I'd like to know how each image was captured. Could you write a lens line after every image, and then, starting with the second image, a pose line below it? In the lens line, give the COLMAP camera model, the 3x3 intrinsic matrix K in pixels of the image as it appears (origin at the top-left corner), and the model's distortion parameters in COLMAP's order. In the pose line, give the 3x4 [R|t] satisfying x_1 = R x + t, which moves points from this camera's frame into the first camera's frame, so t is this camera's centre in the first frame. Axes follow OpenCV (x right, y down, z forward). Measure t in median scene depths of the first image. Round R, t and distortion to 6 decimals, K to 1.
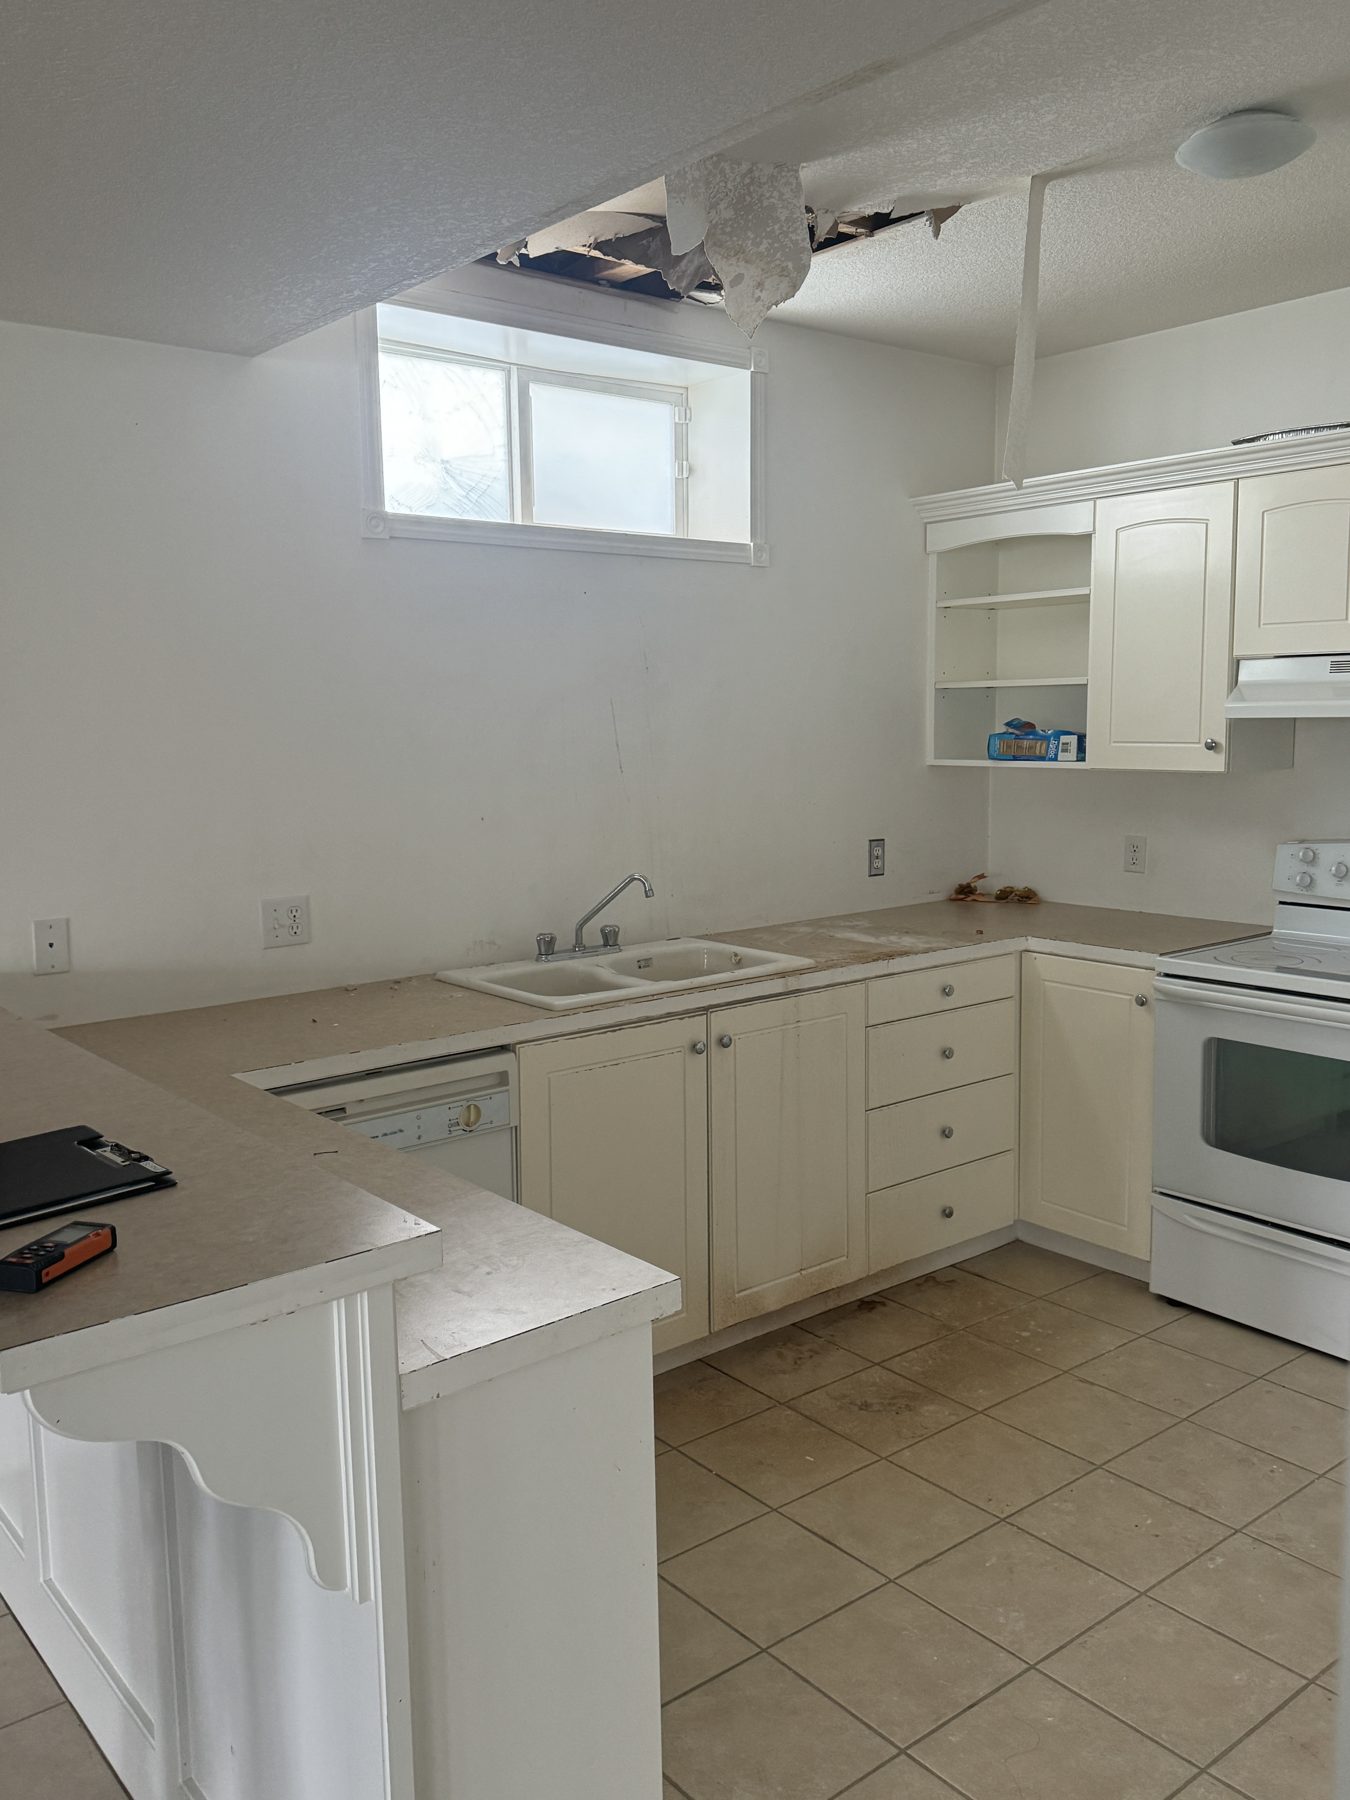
lens RADIAL K [[1485.4, 0, 673.6], [0, 1485.4, 944.1], [0, 0, 1]] dist [0.206808, -0.452339]
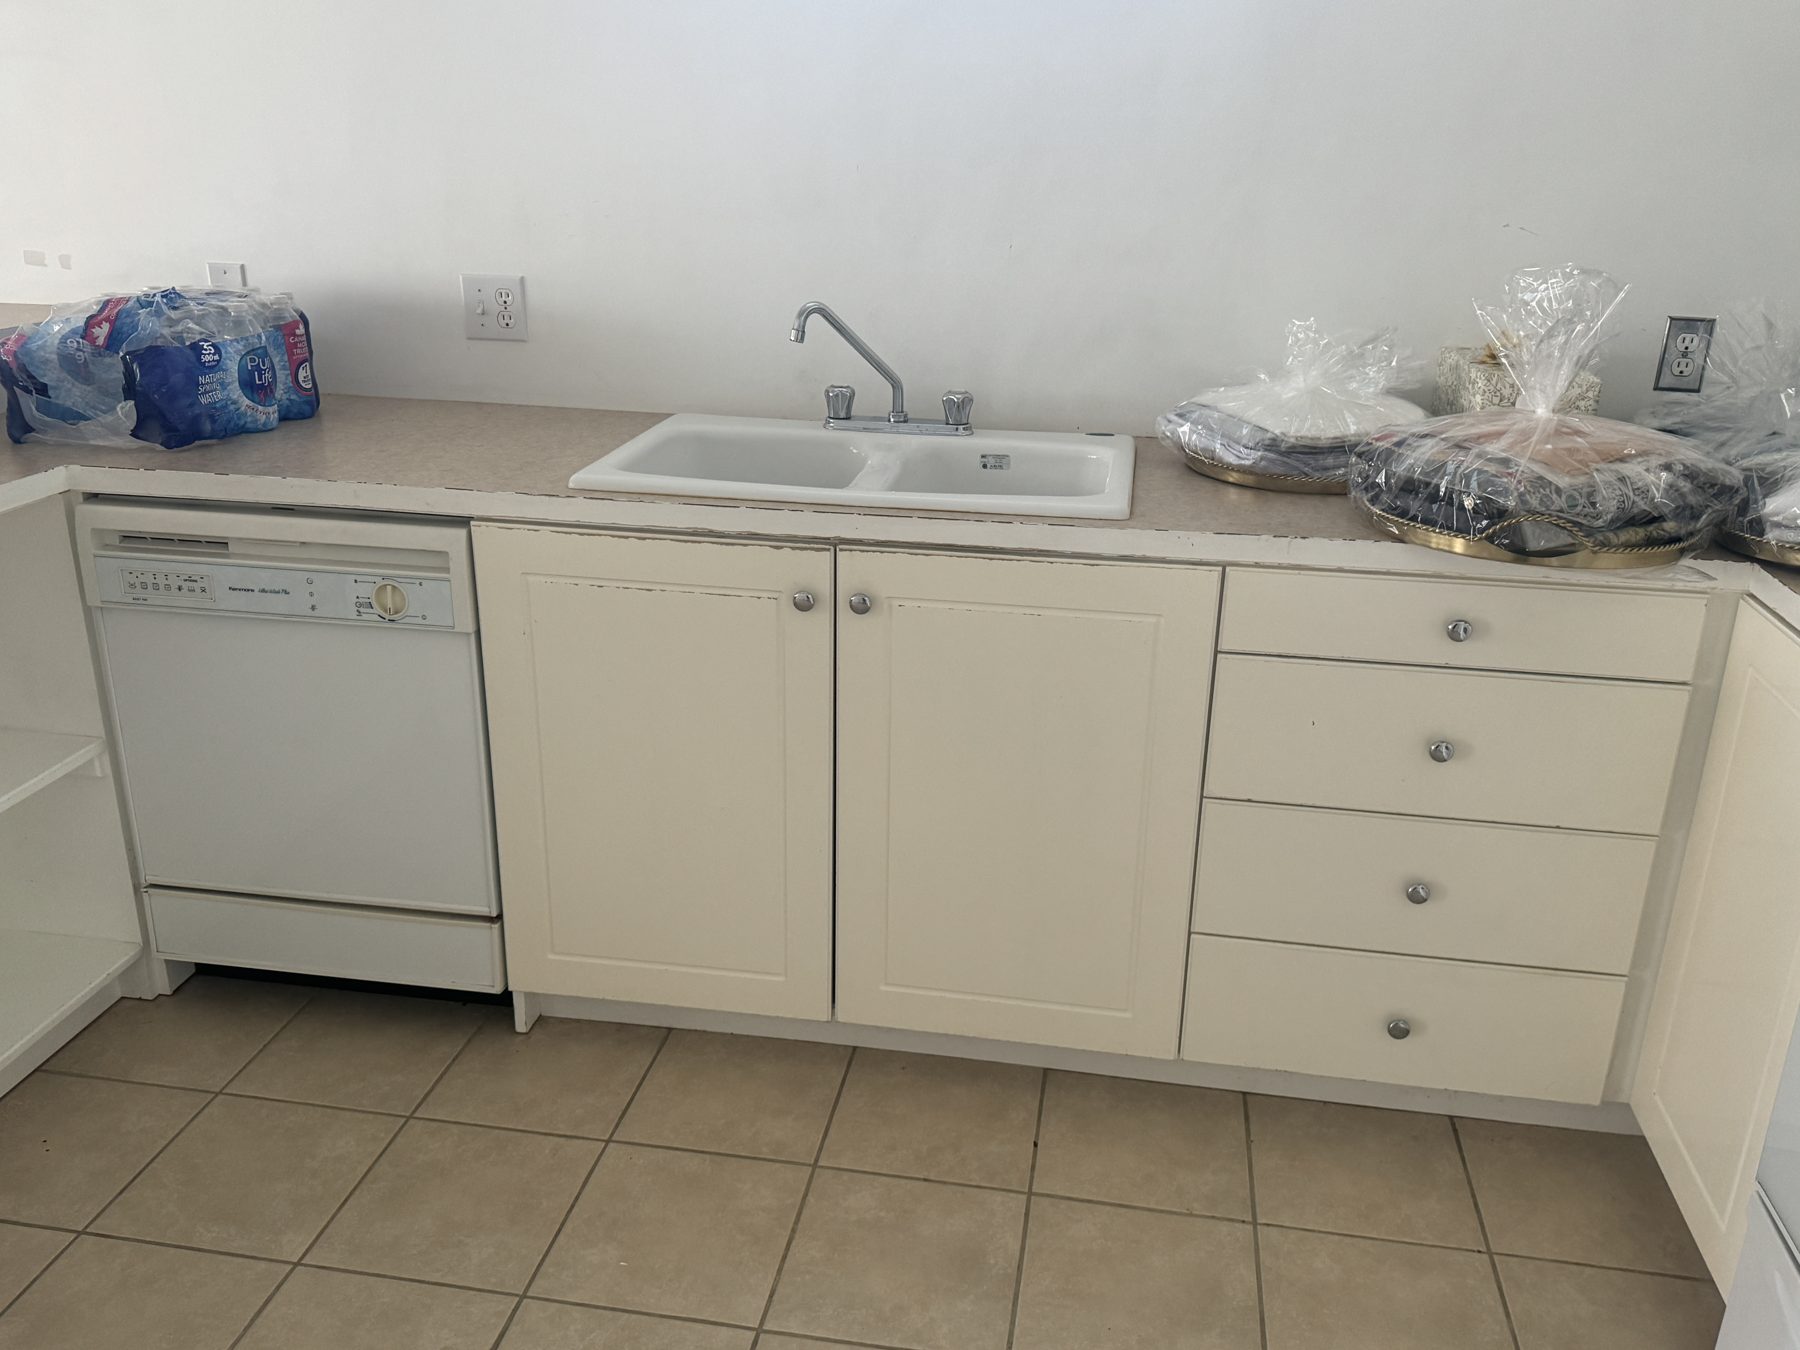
lens RADIAL K [[1485.4, 0, 900.0], [0, 1485.4, 675.0], [0, 0, 1]] dist [0.206808, -0.452339]
pose [[0.663212, 0.288642, -0.690533, 0.476999], [-0.148976, 0.955090, 0.256145, -0.065001], [0.733455, -0.067006, 0.676428, 0.605354]]
